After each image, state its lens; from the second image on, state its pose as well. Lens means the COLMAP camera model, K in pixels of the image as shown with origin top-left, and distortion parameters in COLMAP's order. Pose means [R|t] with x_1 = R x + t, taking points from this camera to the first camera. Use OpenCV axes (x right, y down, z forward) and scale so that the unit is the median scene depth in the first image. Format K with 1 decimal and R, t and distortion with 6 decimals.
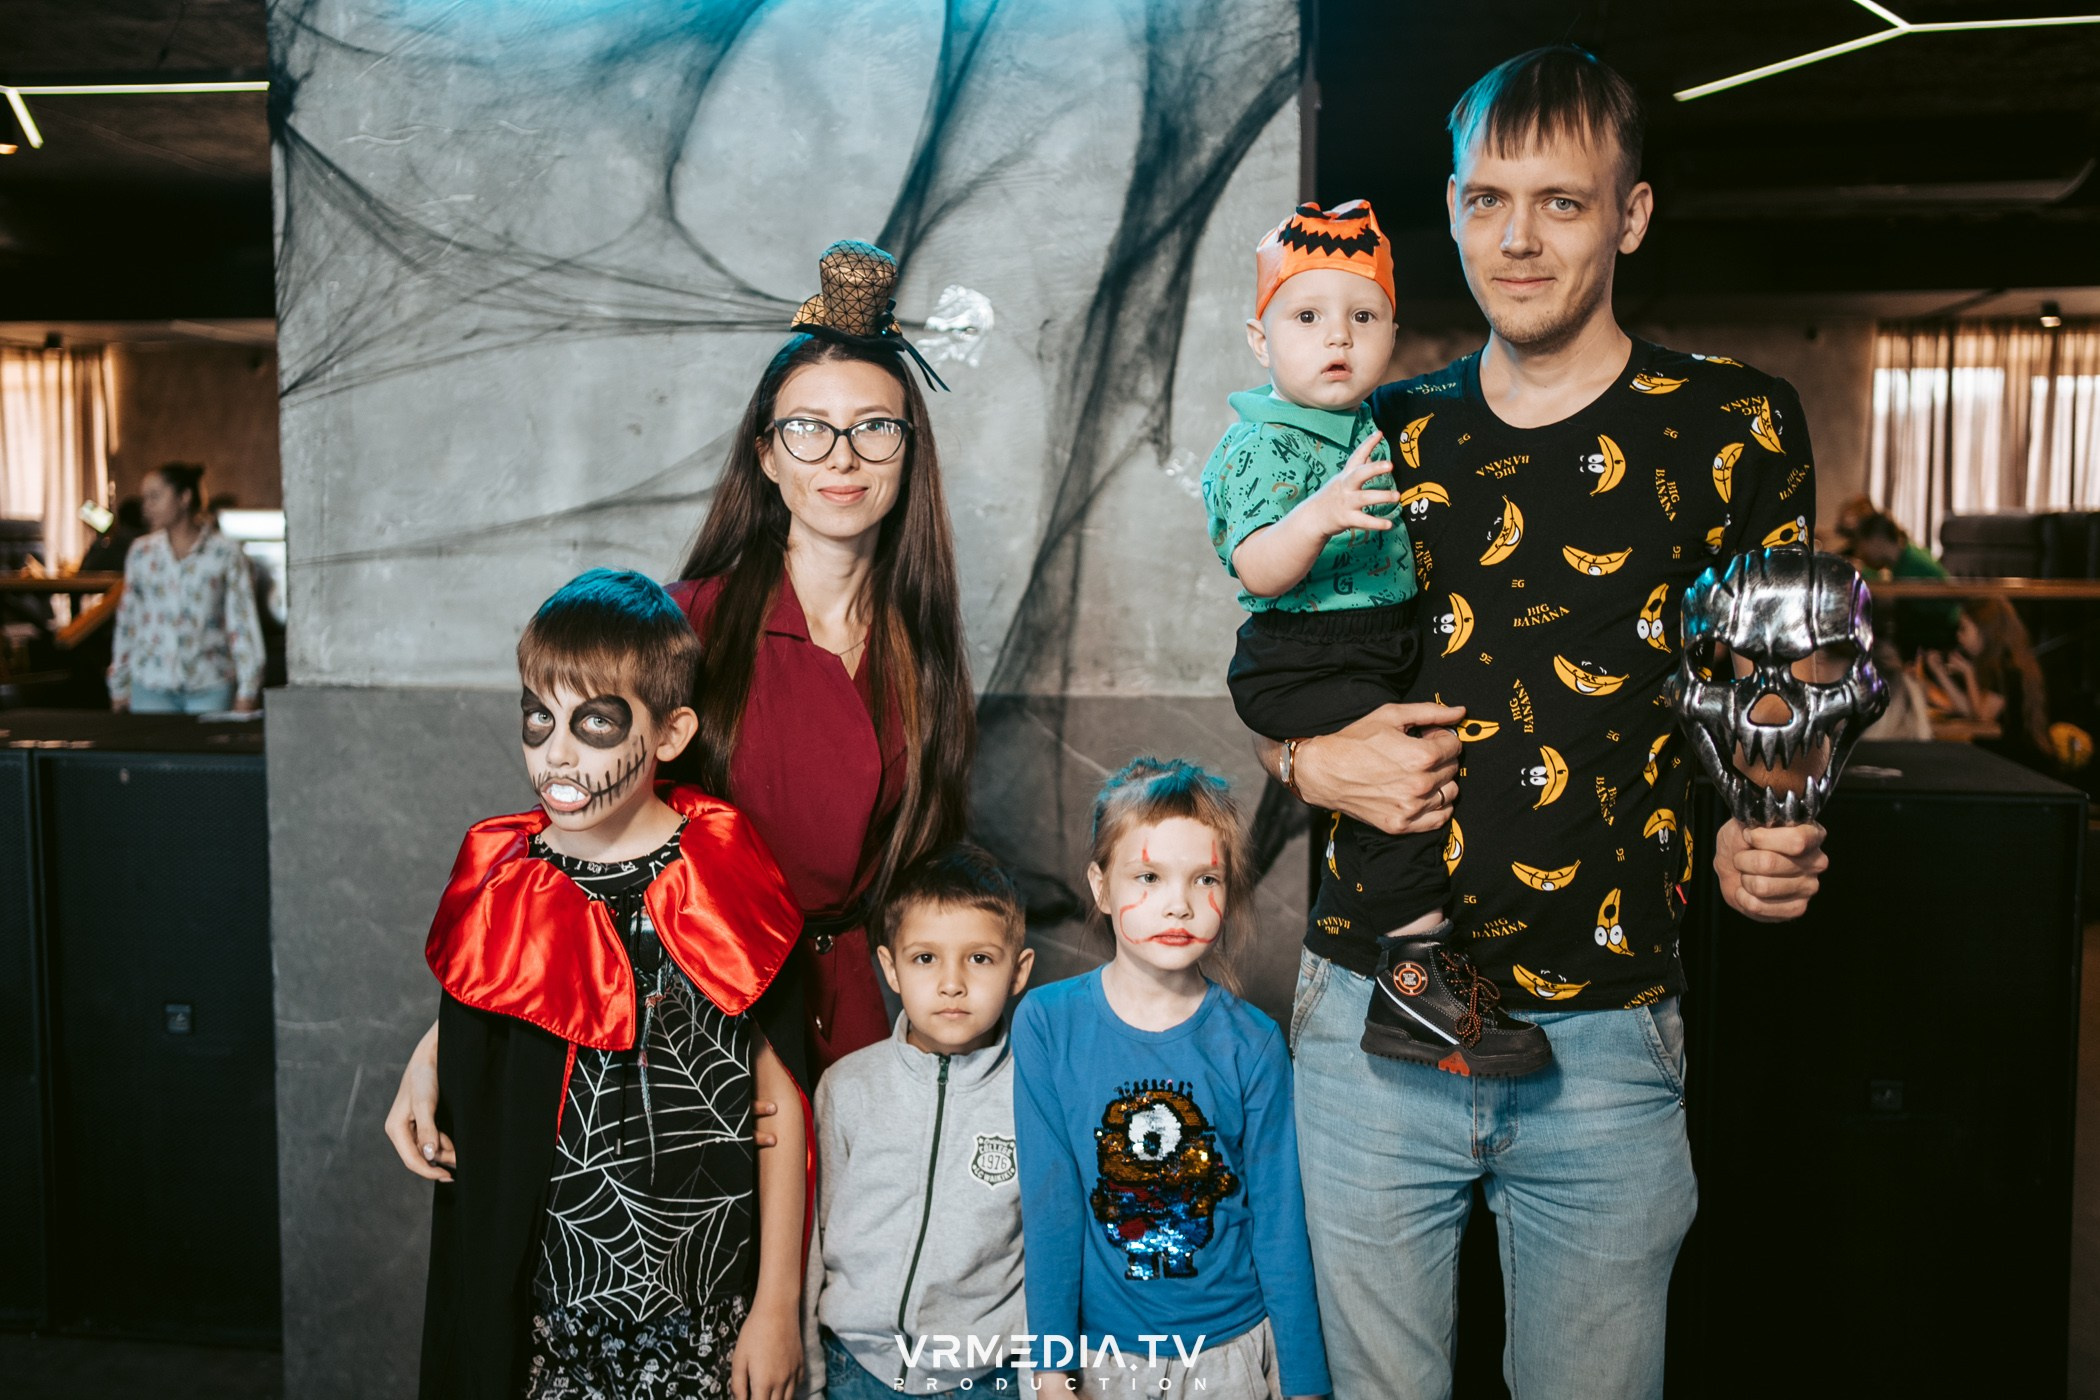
lens RADIAL K [[2106.1, 0, 1048.1], [0, 2106.1, 687.1], [0, 0, 1]] dist [-0.036266, 0.160752]
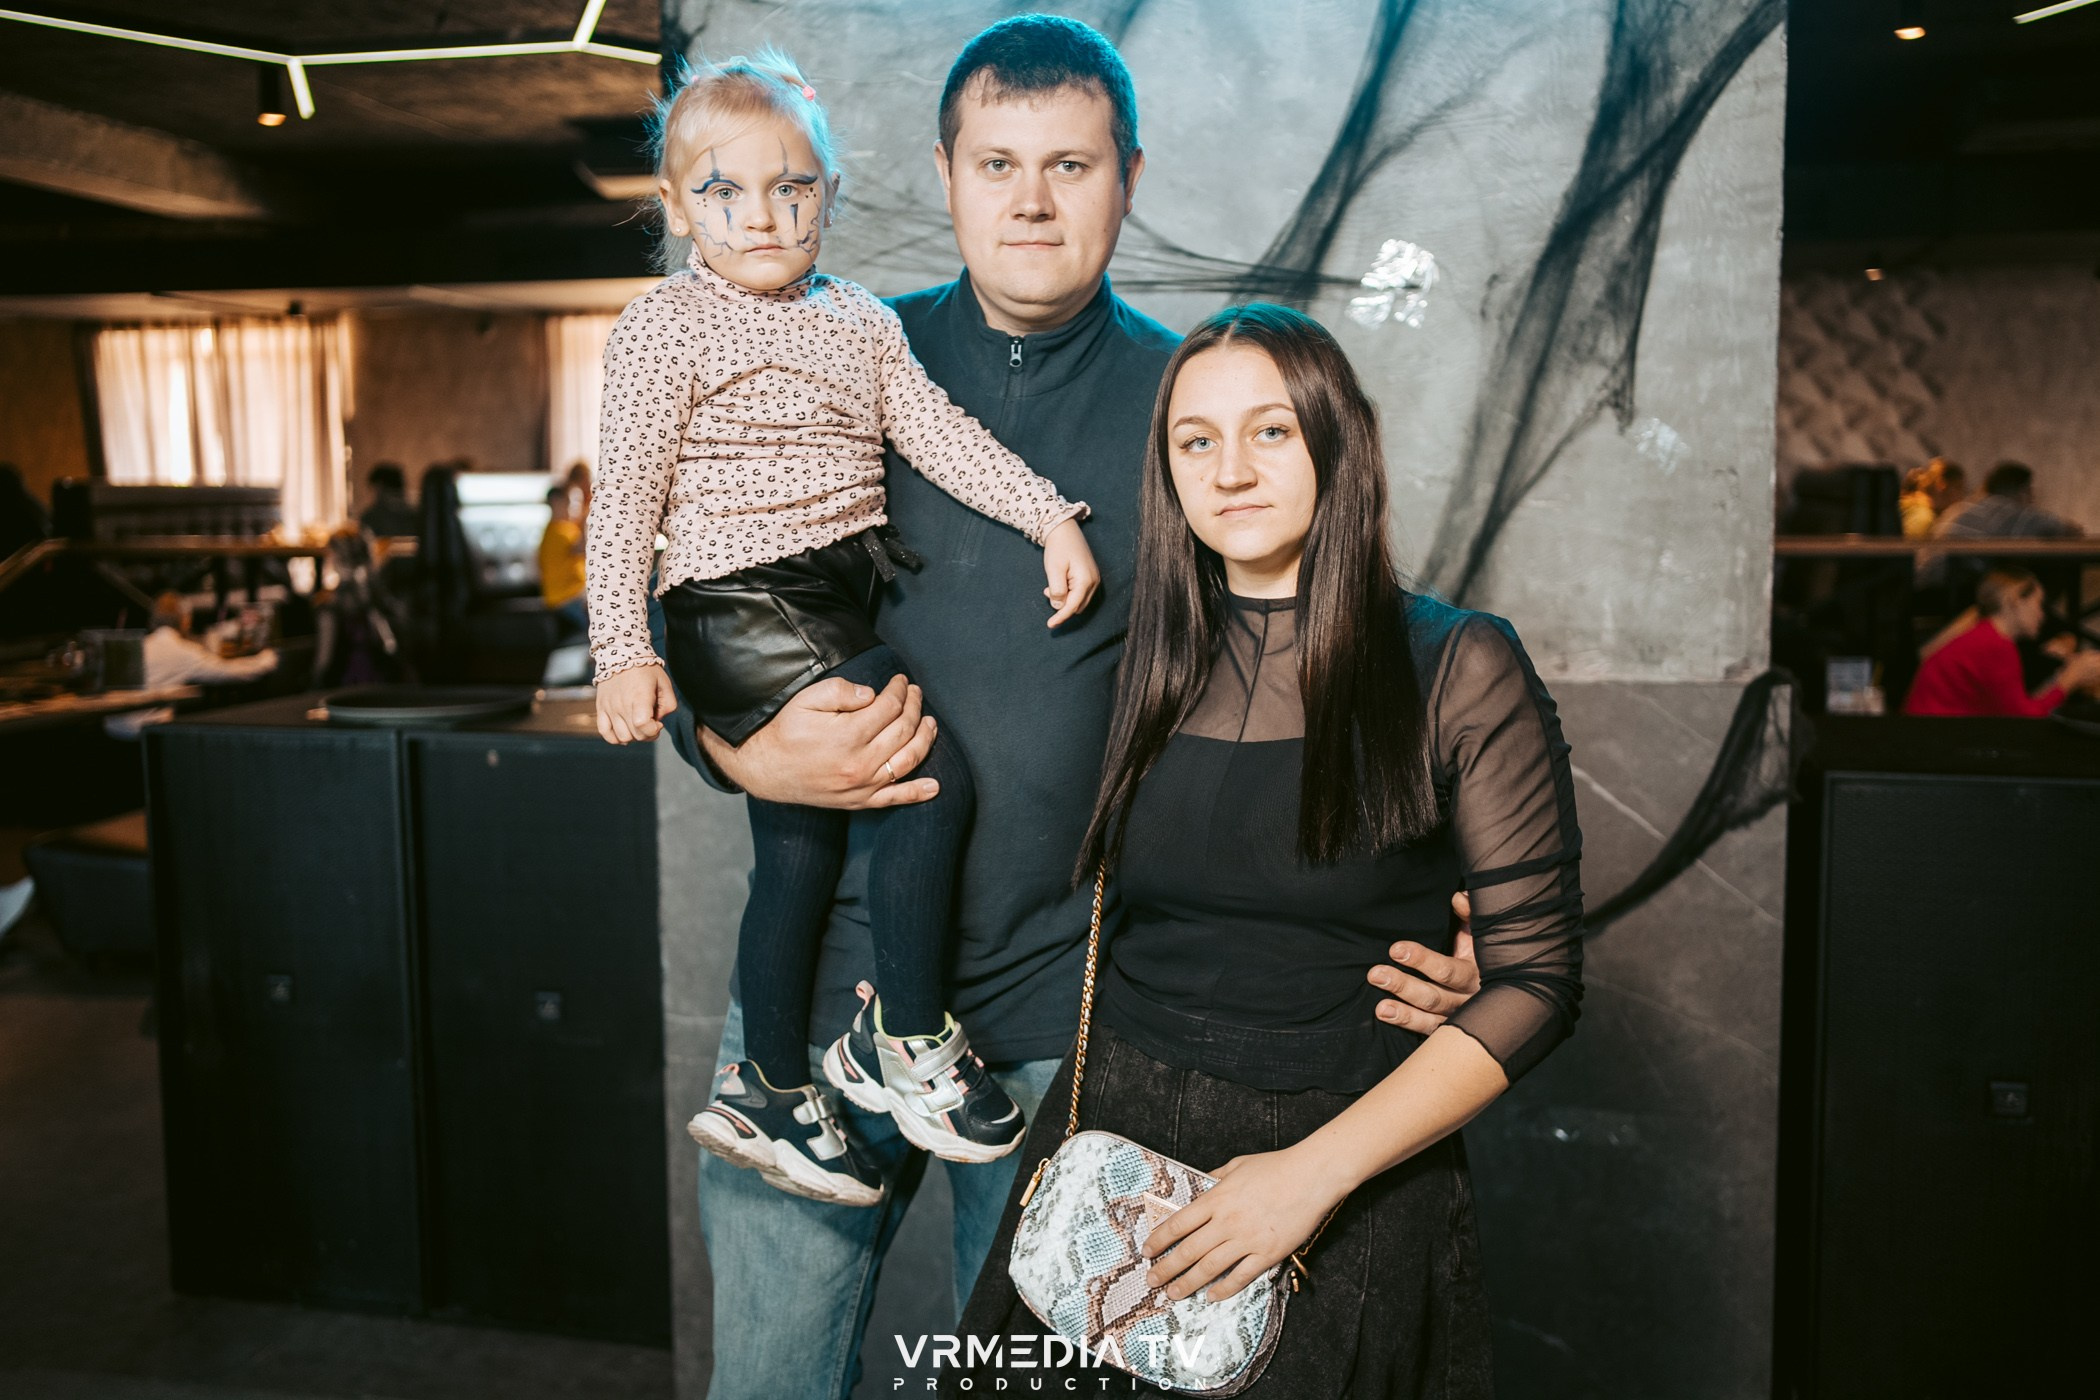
lens RADIAL K [[2106.1, 0, 1048.1], [0, 2106.1, 687.1], [0, 0, 1]] dist [-0.036266, 0.160752]
pose [[0.997124, -0.000010, -0.075791, -0.123185], [0.001662, 0.999762, 0.021733, -0.013051], [0.075773, -0.021797, 0.996887, 0.056116]]
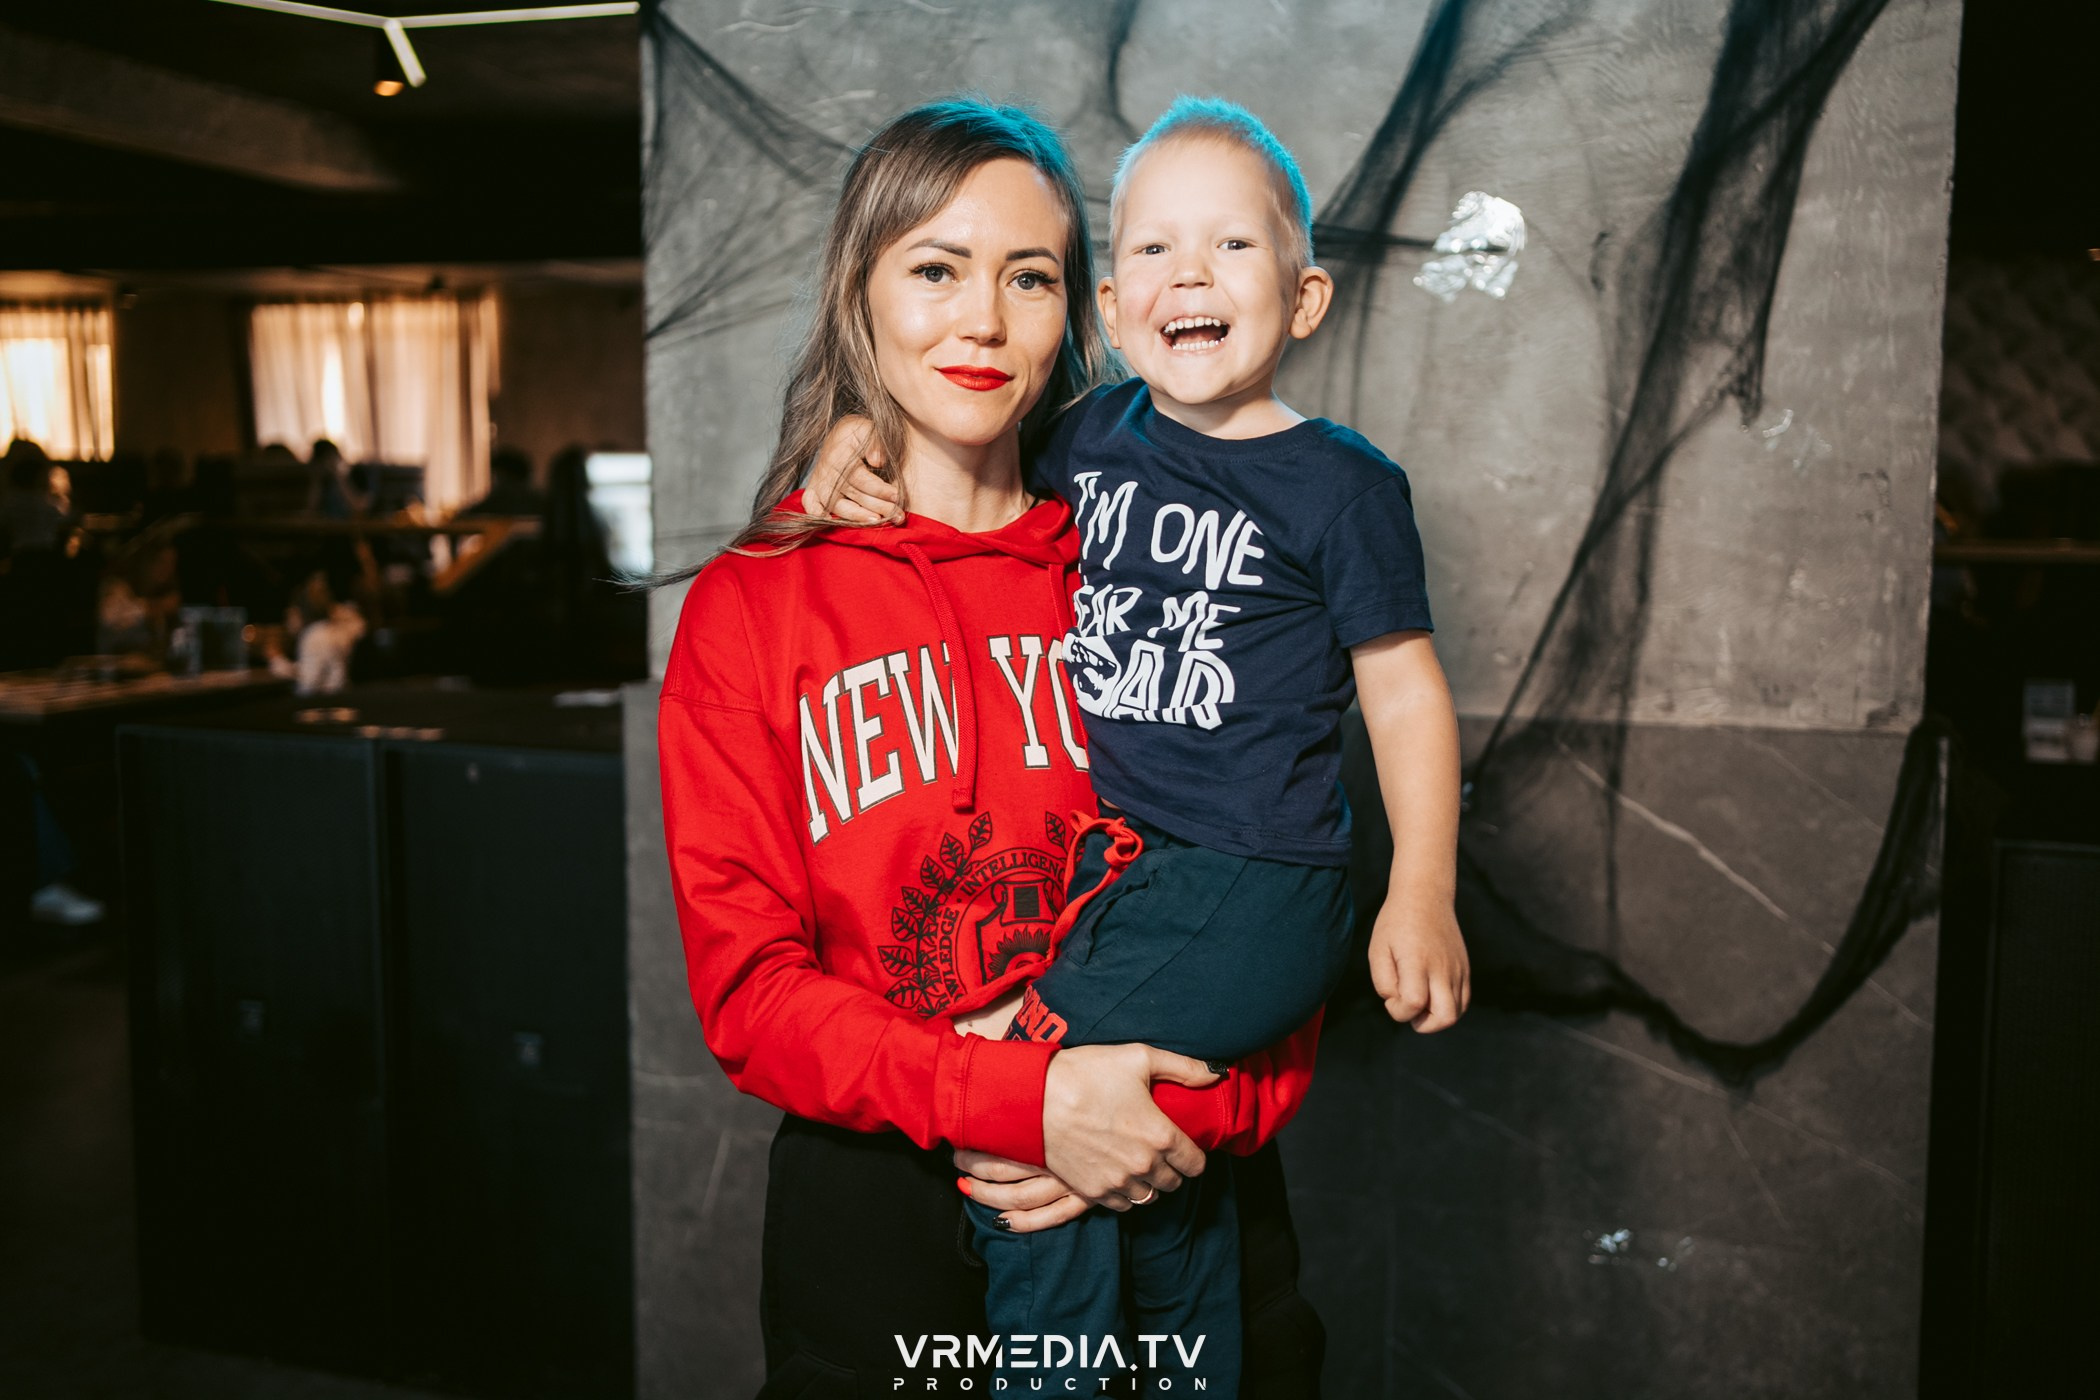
lens RADIAL K [[2106.1, 0, 1048.1], [0, 2106.1, 687.1], [0, 0, 1]] dist [-0.036266, 0.160752]
pose [[0.986681, 0.022738, -0.161067, -0.069068], [-0.018160, 0.999390, 0.029836, -0.027324], [0.161648, -0.026514, 0.986492, 0.195741]]
